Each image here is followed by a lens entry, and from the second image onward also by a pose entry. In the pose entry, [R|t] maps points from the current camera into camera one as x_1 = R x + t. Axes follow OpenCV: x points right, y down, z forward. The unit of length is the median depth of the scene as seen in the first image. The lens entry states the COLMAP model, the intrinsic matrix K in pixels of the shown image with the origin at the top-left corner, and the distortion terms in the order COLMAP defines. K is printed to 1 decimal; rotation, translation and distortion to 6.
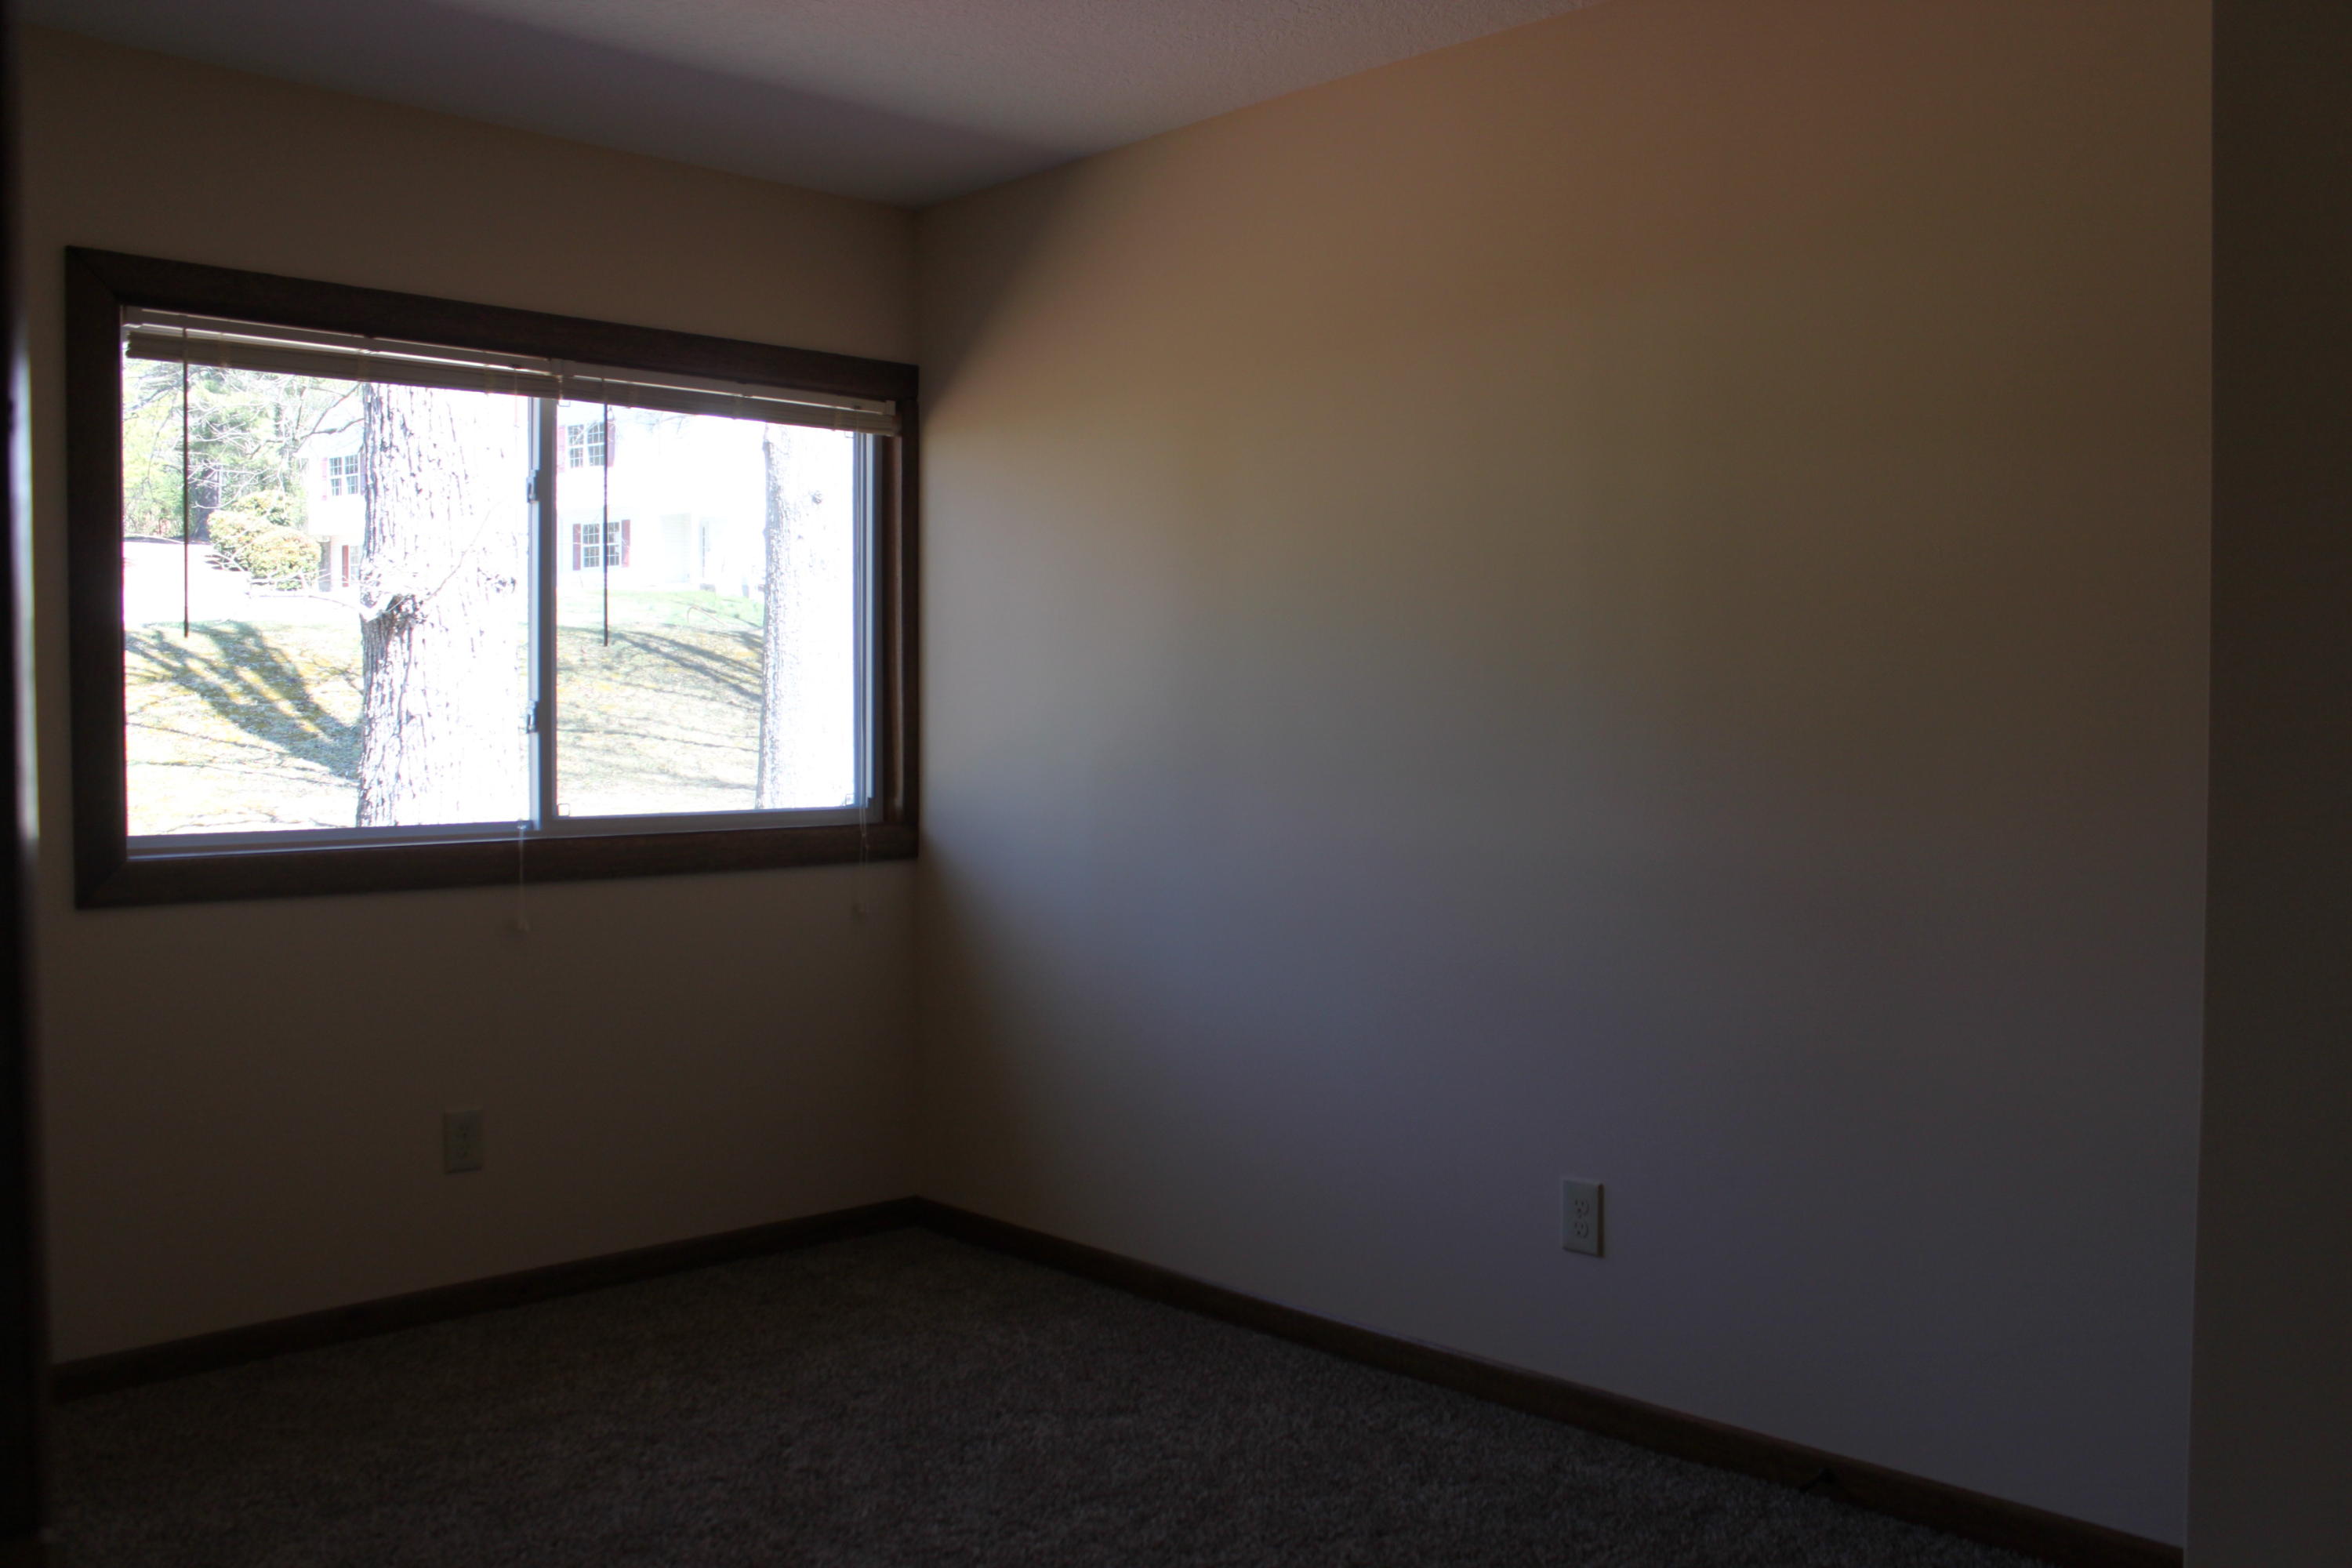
lens RADIAL K [[1965.4, 0, 1230.9], [0, 1965.4, 787.5], [0, 0, 1]] dist [-0.160475, 0.135854]
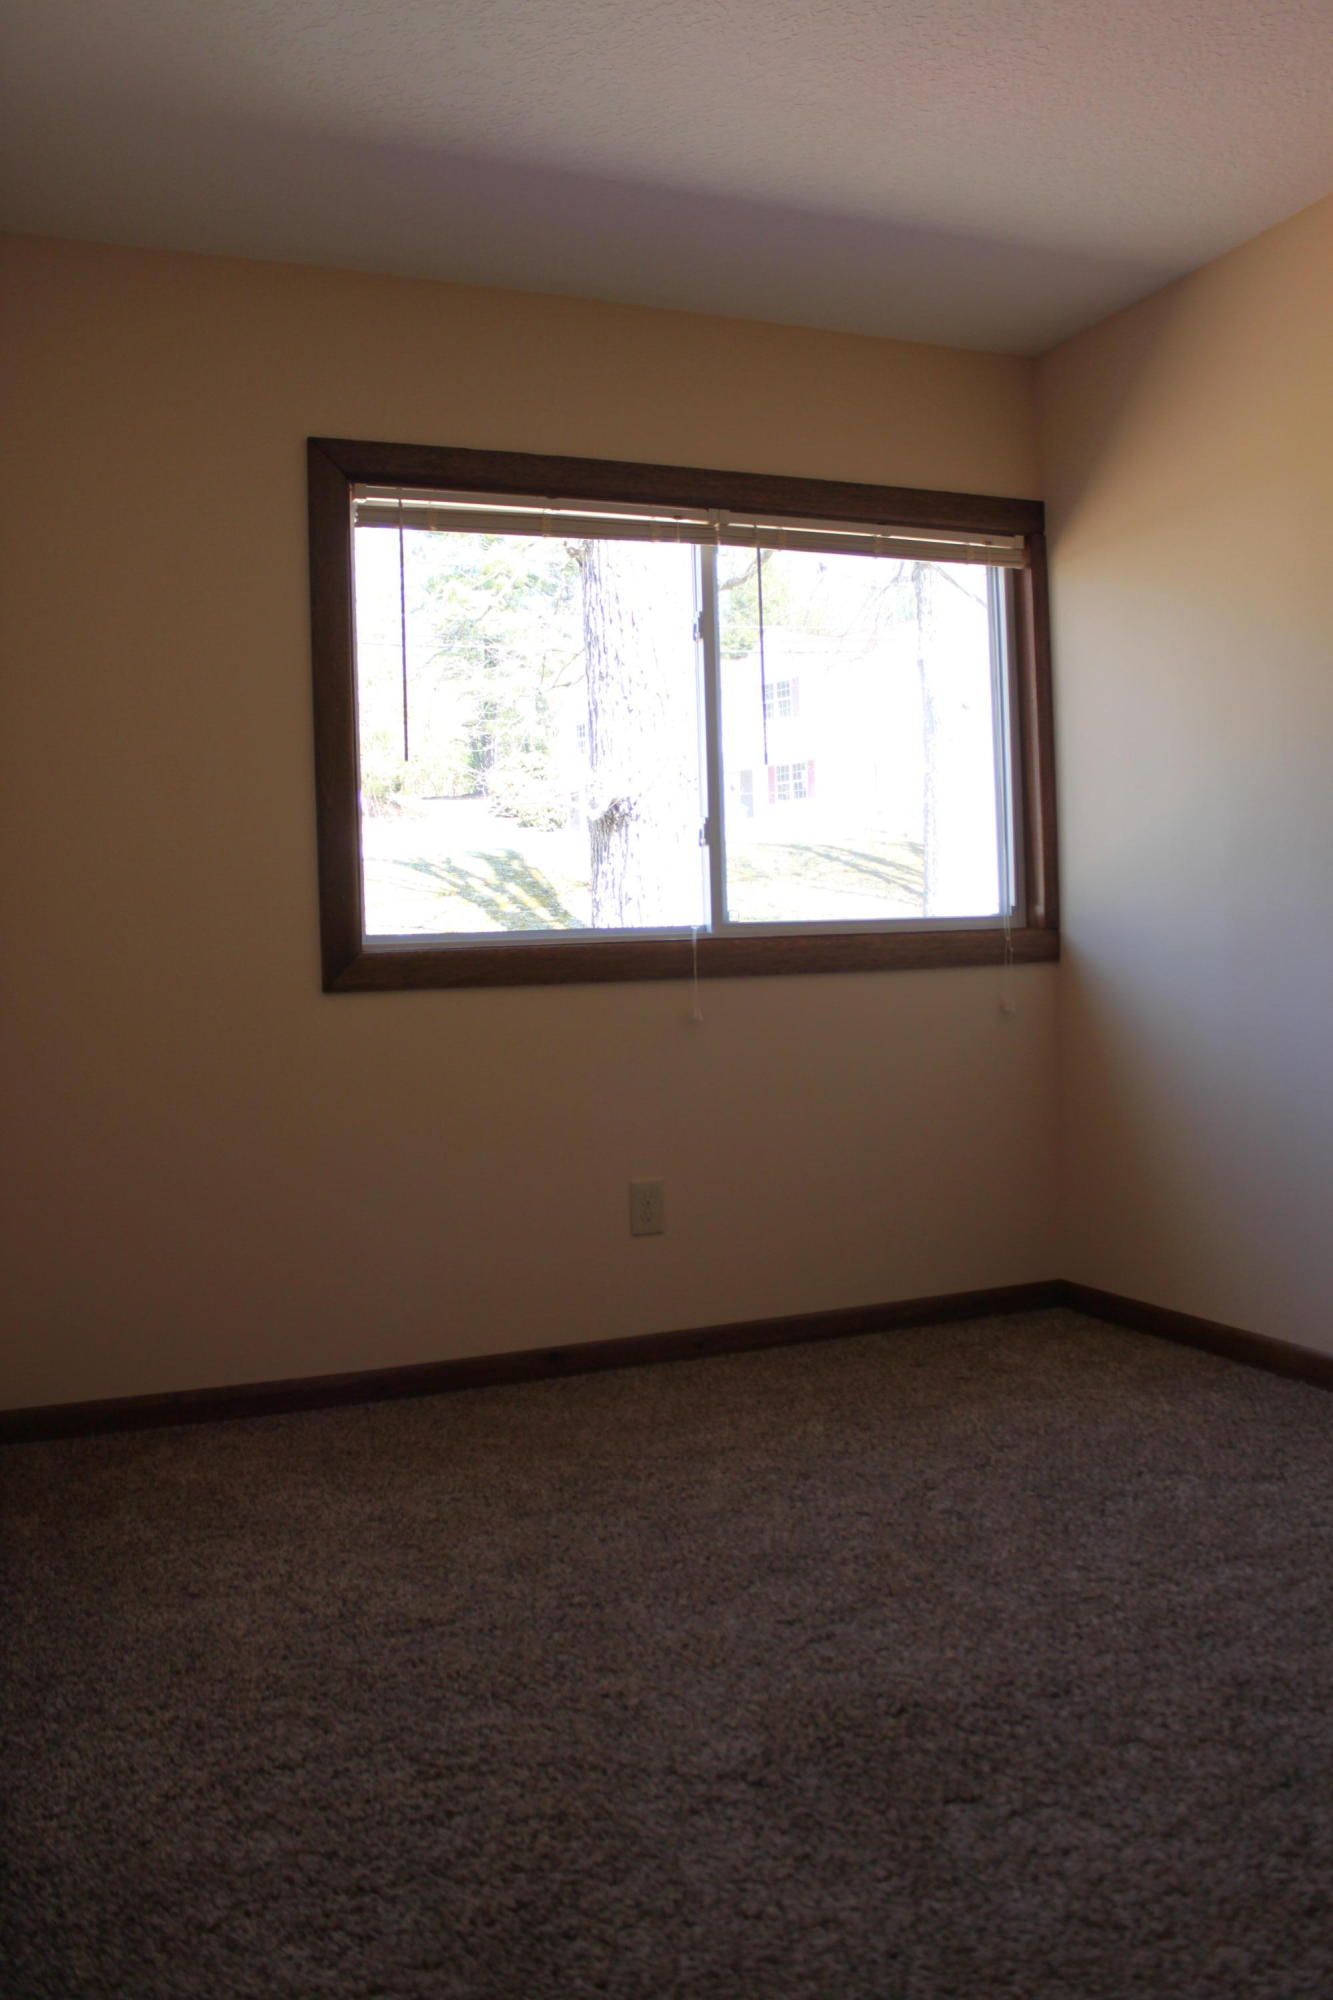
lens RADIAL K [[1671.2, 0, 679.0], [0, 1671.2, 993.6], [0, 0, 1]] dist [-0.160475, 0.135854]
pose [[0.925673, -0.020435, -0.377772, -0.014069], [0.021384, 0.999770, -0.001684, 0.061776], [0.377719, -0.006519, 0.925897, 0.107446]]
